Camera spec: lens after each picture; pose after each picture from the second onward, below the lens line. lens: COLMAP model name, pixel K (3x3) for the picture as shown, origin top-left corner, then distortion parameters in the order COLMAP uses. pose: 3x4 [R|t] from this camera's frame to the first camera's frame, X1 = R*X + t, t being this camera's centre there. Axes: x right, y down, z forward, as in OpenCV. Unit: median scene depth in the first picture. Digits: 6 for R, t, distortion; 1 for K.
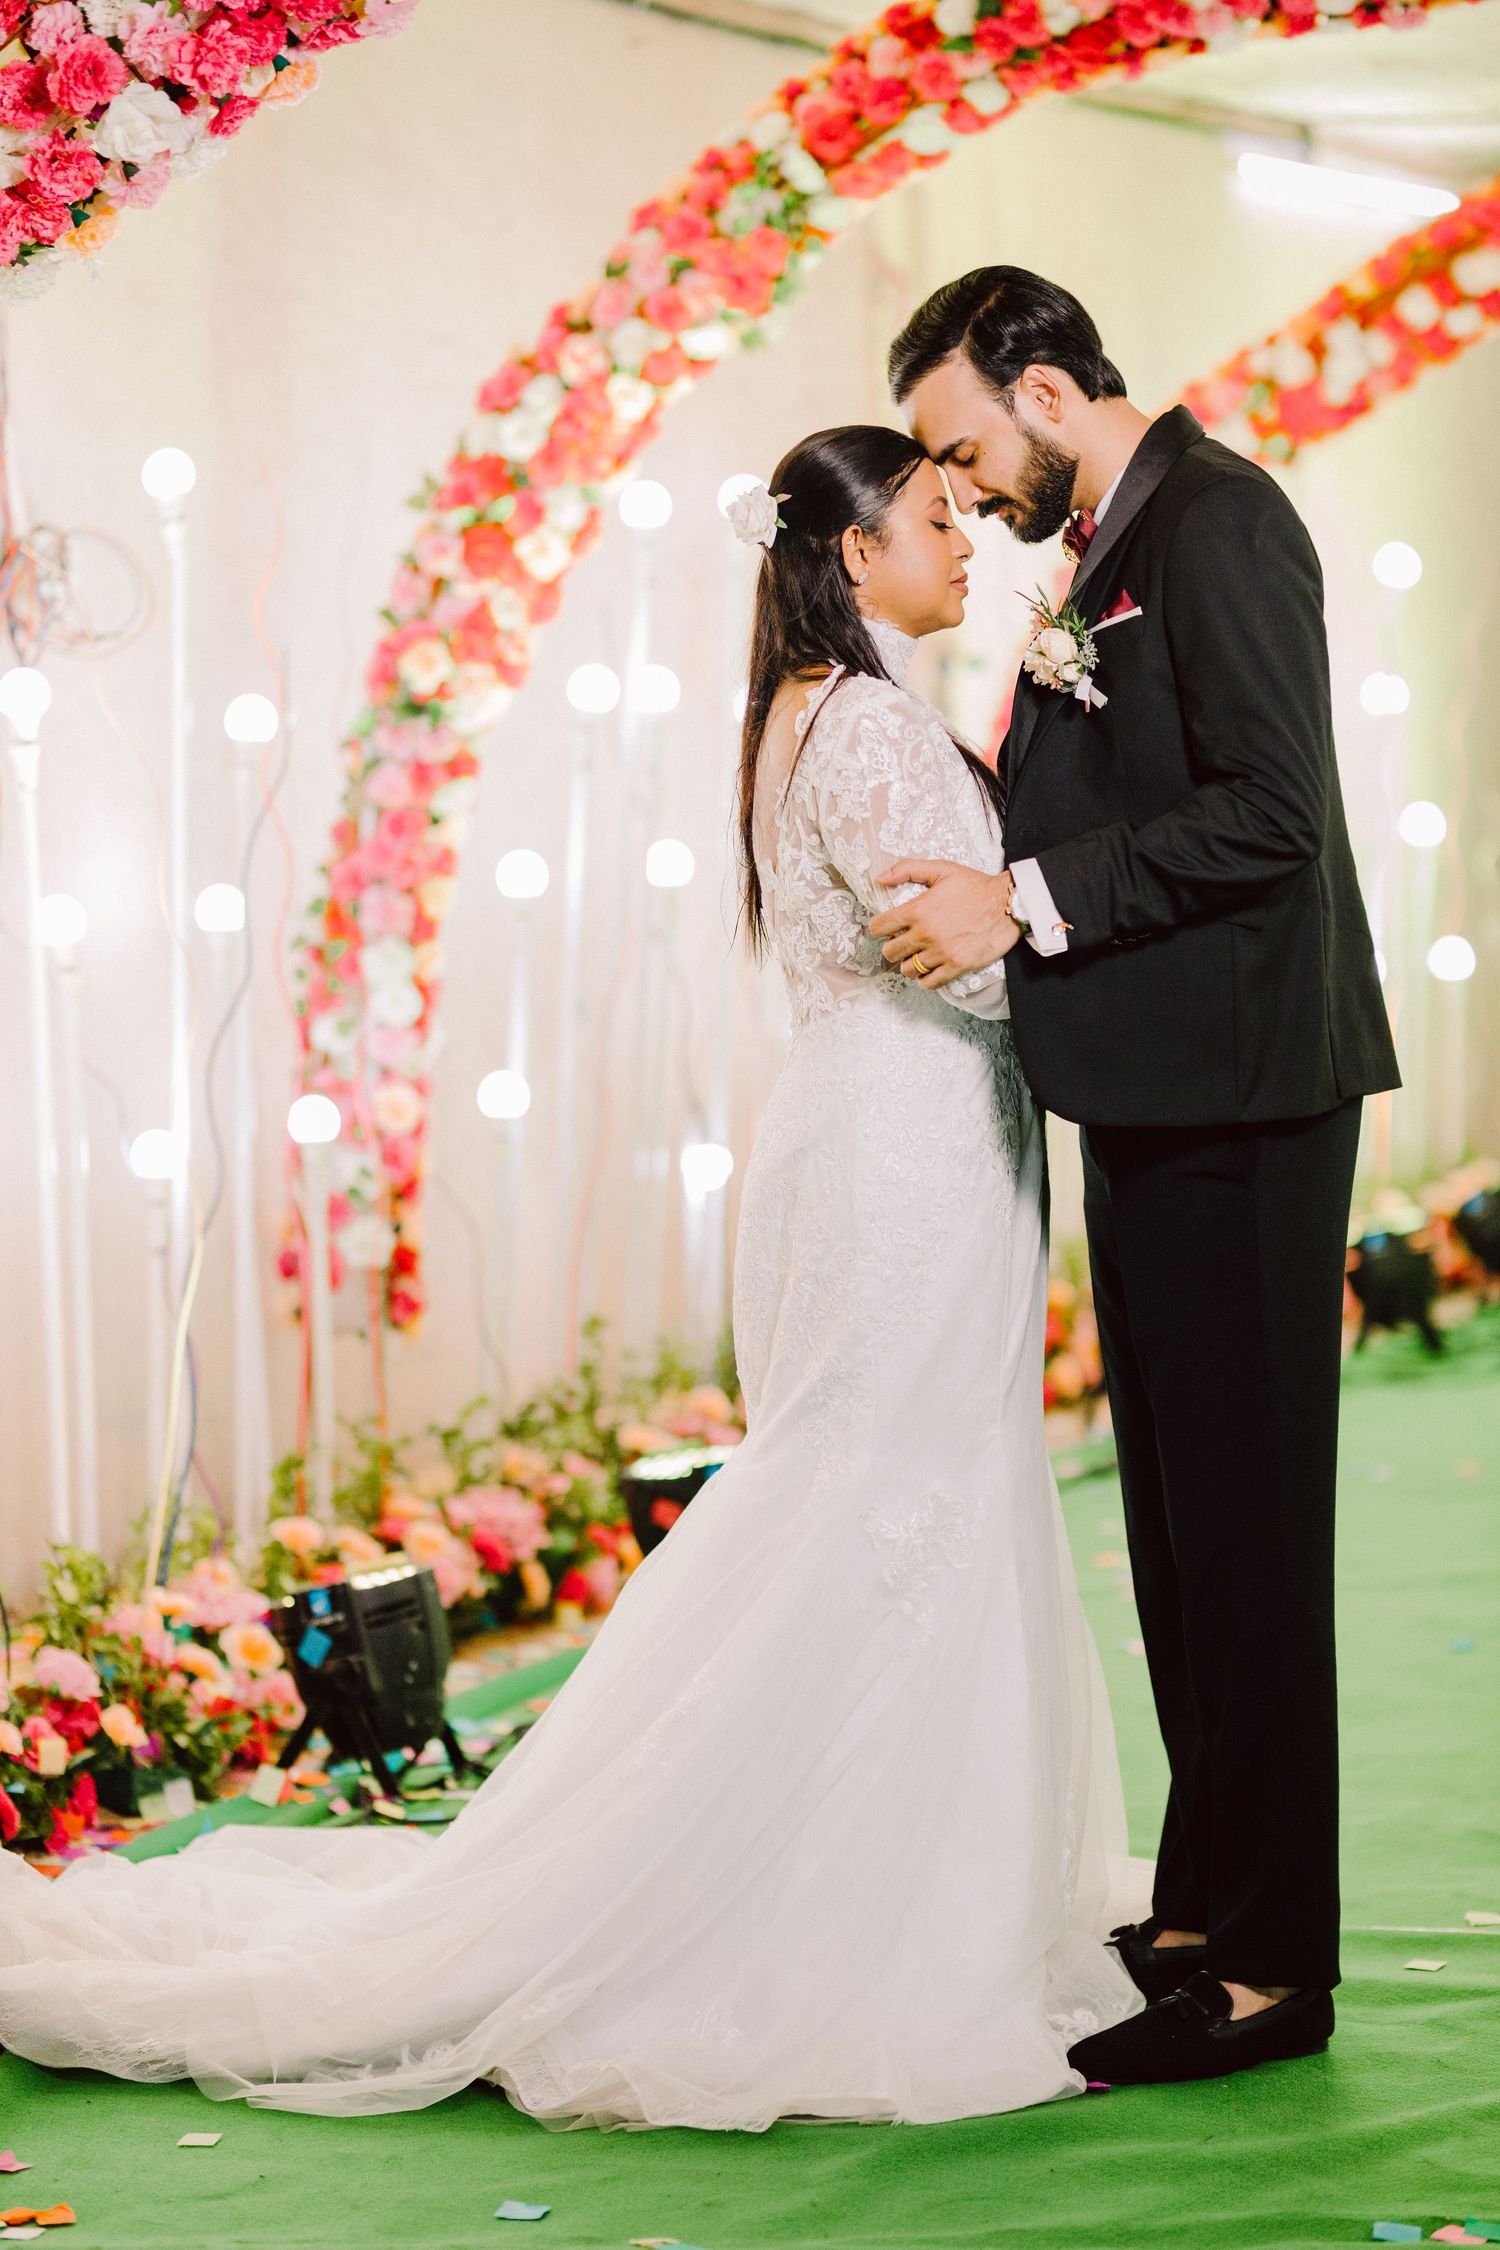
lens RADIAL K [[5478.5, 0, 750.0], [0, 5478.5, 1125.0], [0, 0, 1]] dist [-0.012318, 0.736221]
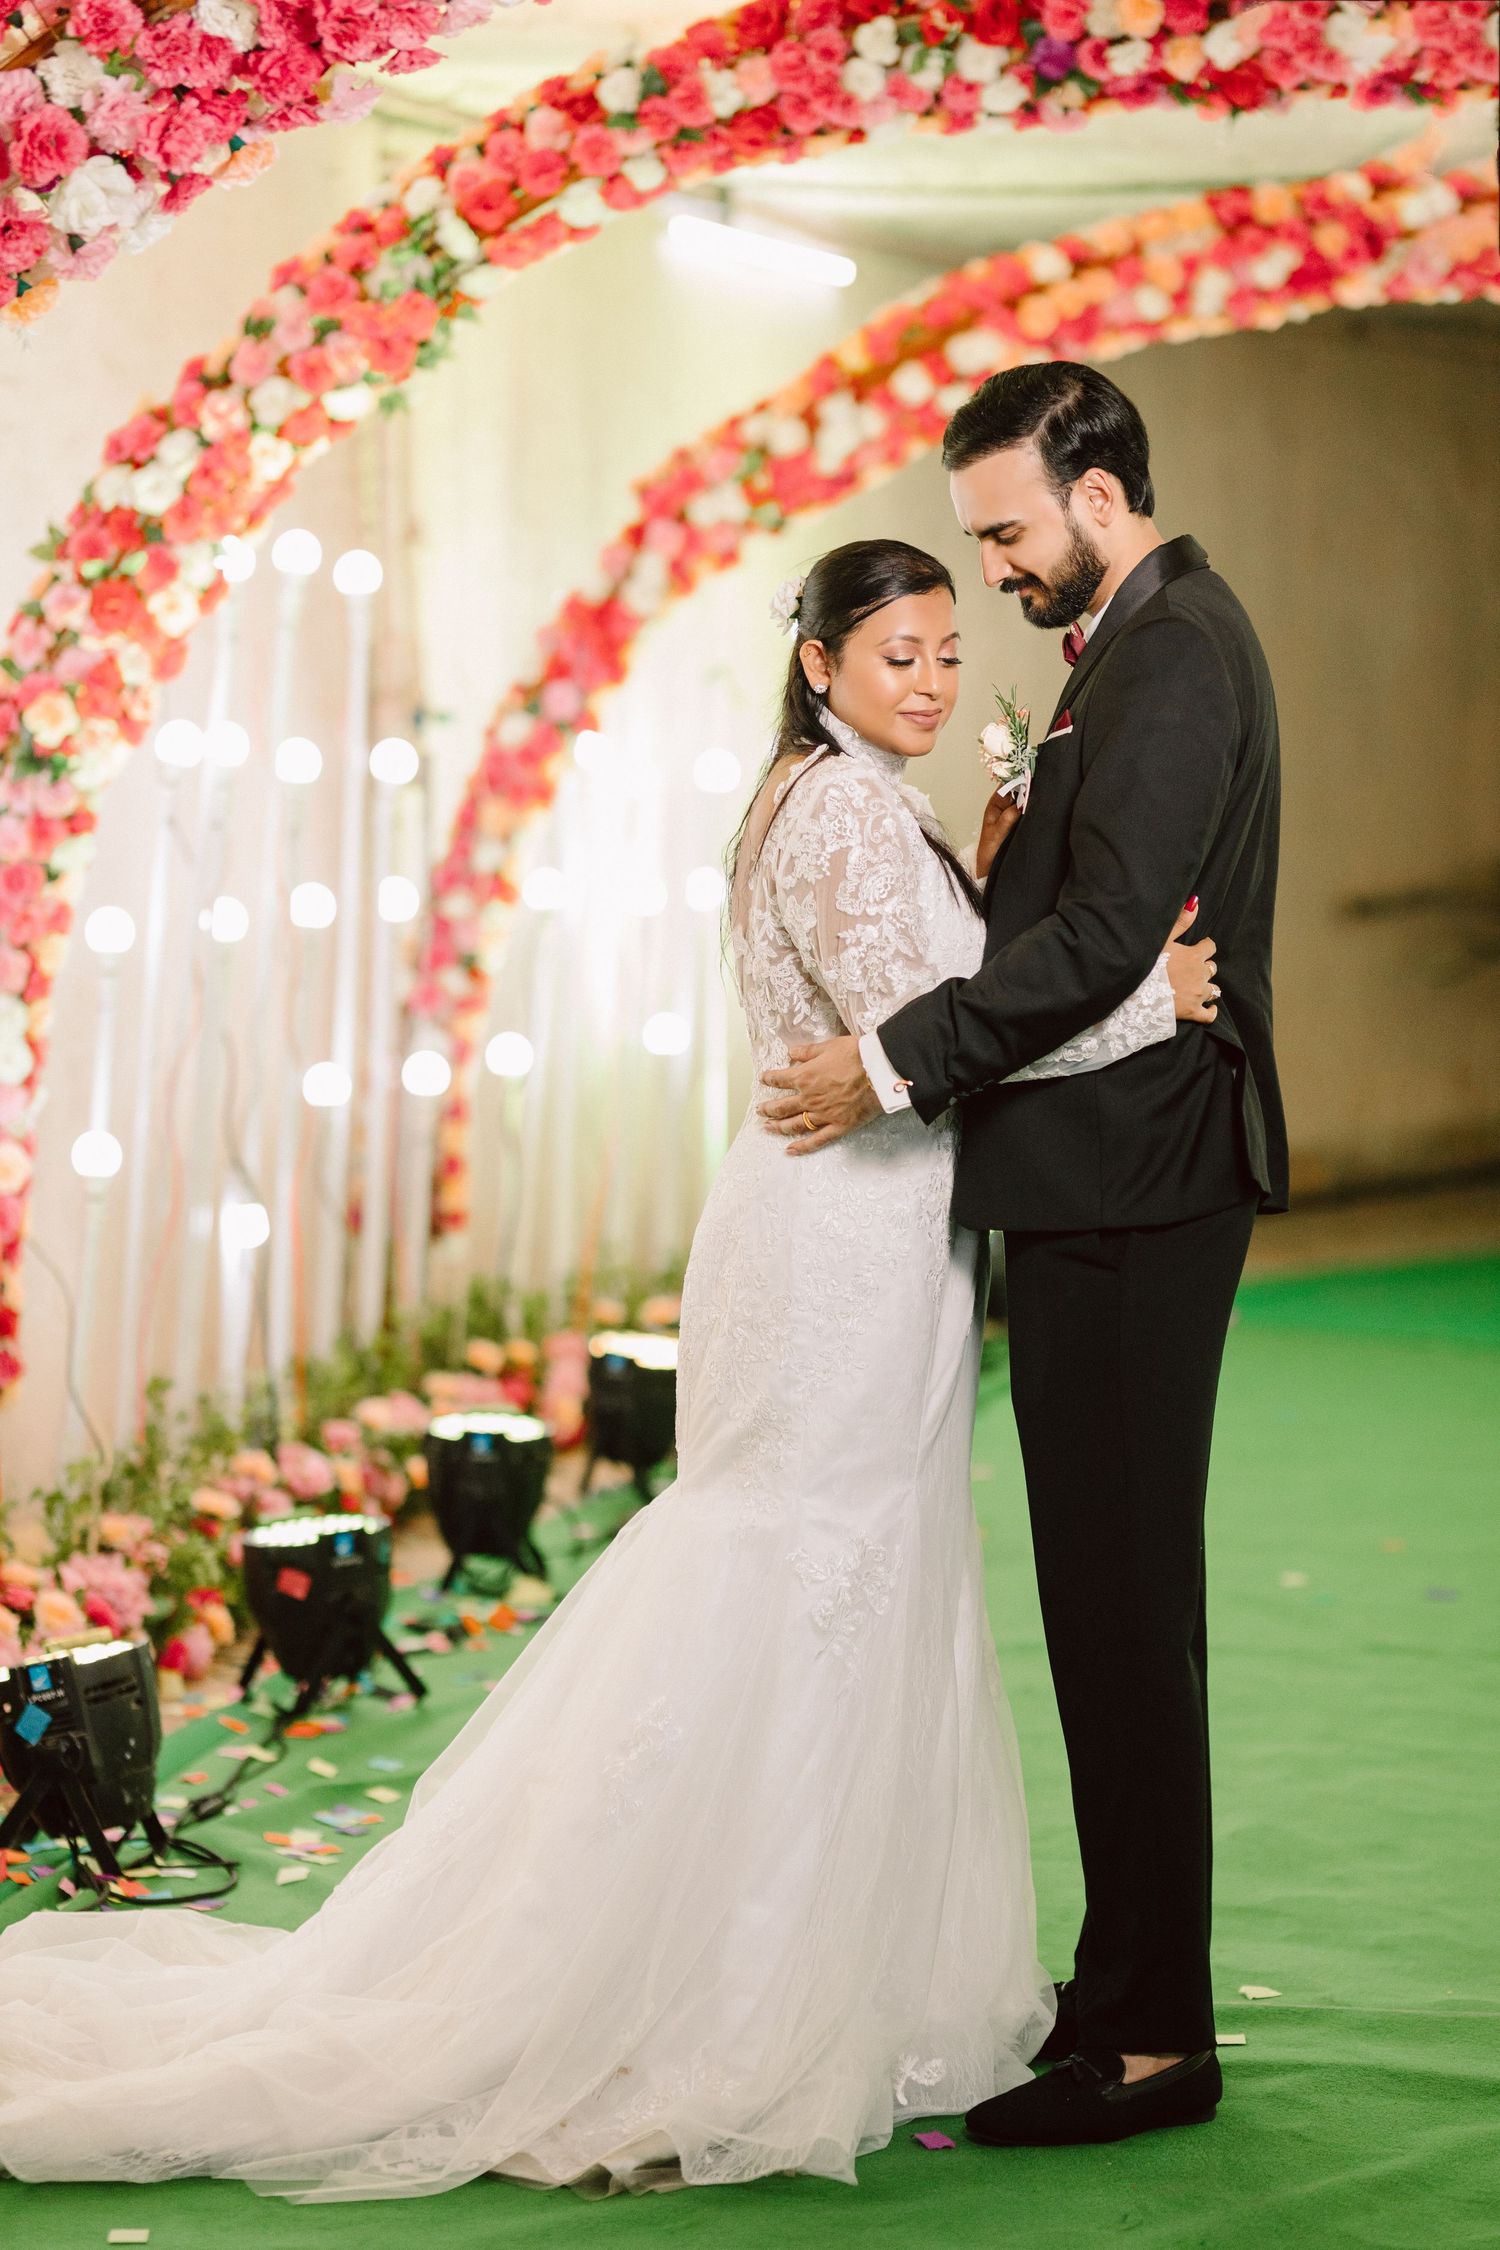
lens RADIAL K [[5558.1, 0, 750.0], [0, 5558.1, 1125.0], [0, 0, 1]] dist [-0.051878, 1.221315]
pose [[0.982624, 0.018649, 0.184667, -0.121257], [-0.018069, 0.999825, -0.004824, -0.008510], [-0.184725, 0.001404, 0.982789, -0.004708]]
